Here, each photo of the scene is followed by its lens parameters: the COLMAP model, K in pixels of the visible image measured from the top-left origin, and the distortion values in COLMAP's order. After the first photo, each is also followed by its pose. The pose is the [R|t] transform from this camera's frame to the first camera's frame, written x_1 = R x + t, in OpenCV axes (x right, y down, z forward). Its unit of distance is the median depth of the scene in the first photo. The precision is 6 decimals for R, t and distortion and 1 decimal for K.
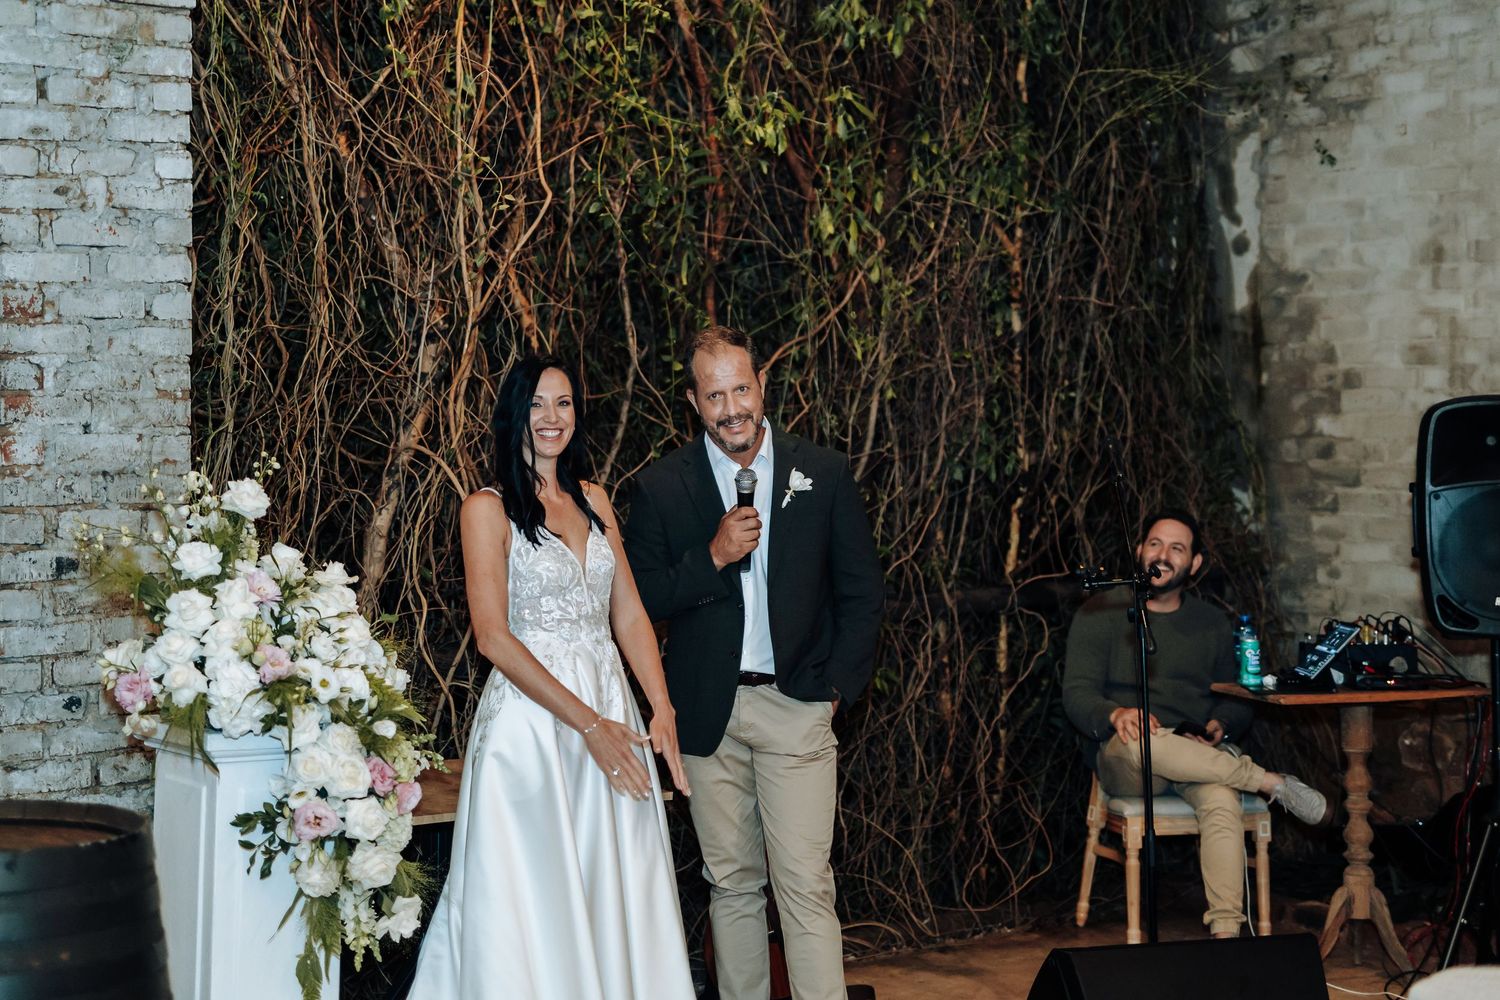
lens RADIAL K [[1998.6, 0, 749.1], [0, 1998.6, 545.0], [0, 0, 1]] dist [-0.015749, 0.027858]
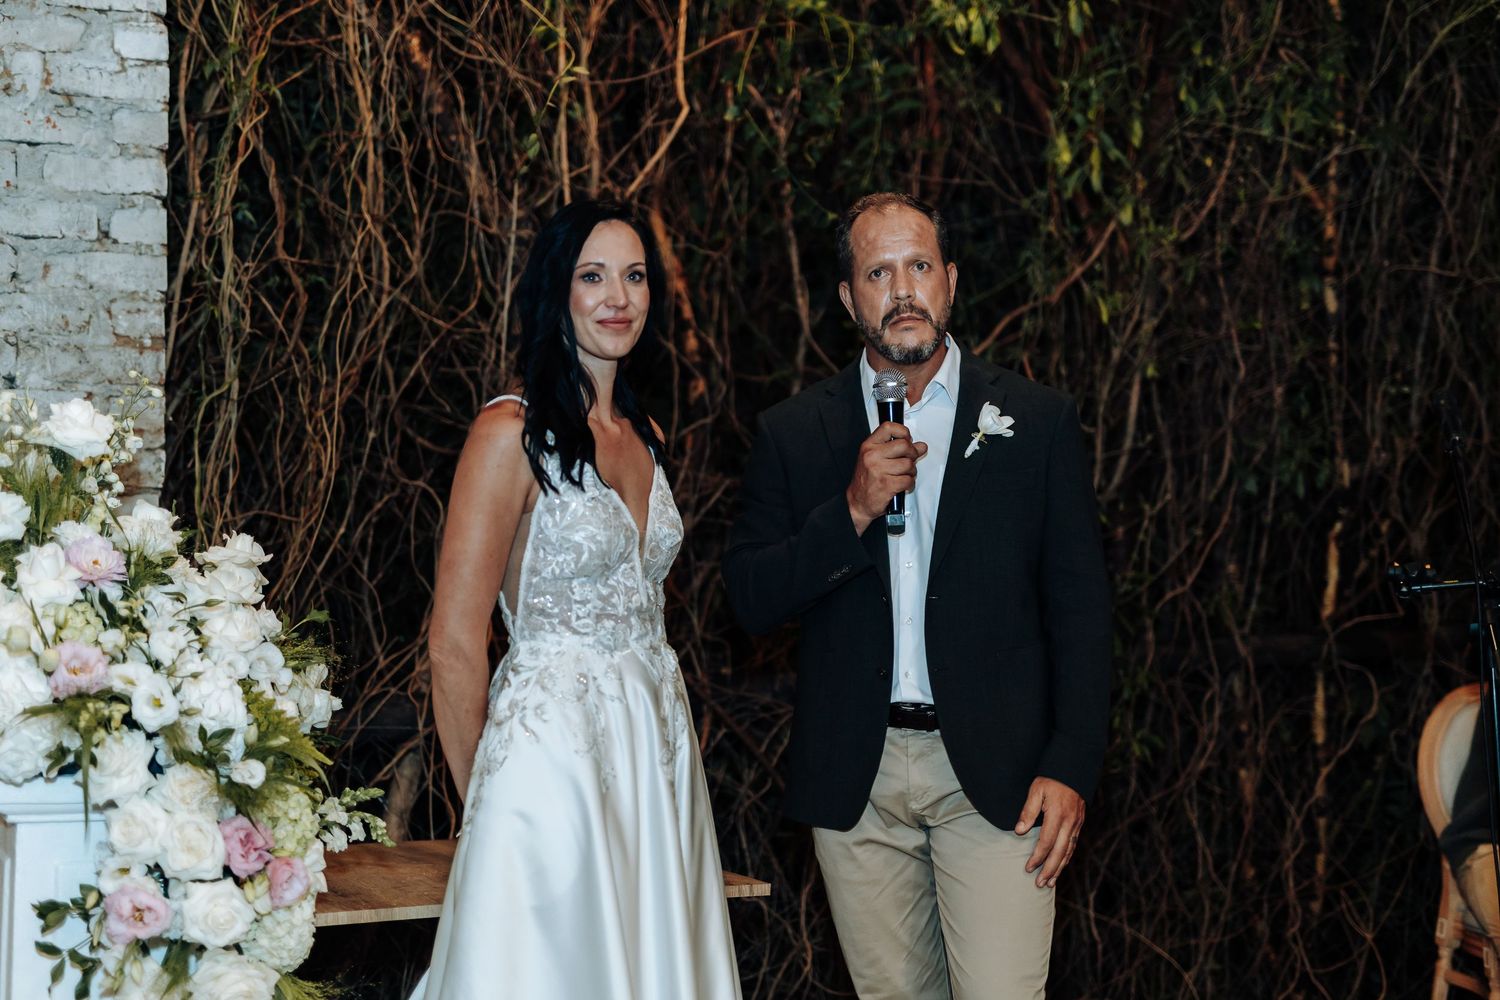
lens RADIAL K [[1998.6, 0, 749.1], [0, 1998.6, 545.0], [0, 0, 1]] dist [-0.015749, 0.027858]
pose [[0.984730, -0.009715, -0.173818, 0.060741], [0.001035, 0.998751, -0.049954, 0.034302], [0.174087, 0.049012, 0.983510, 0.263066]]
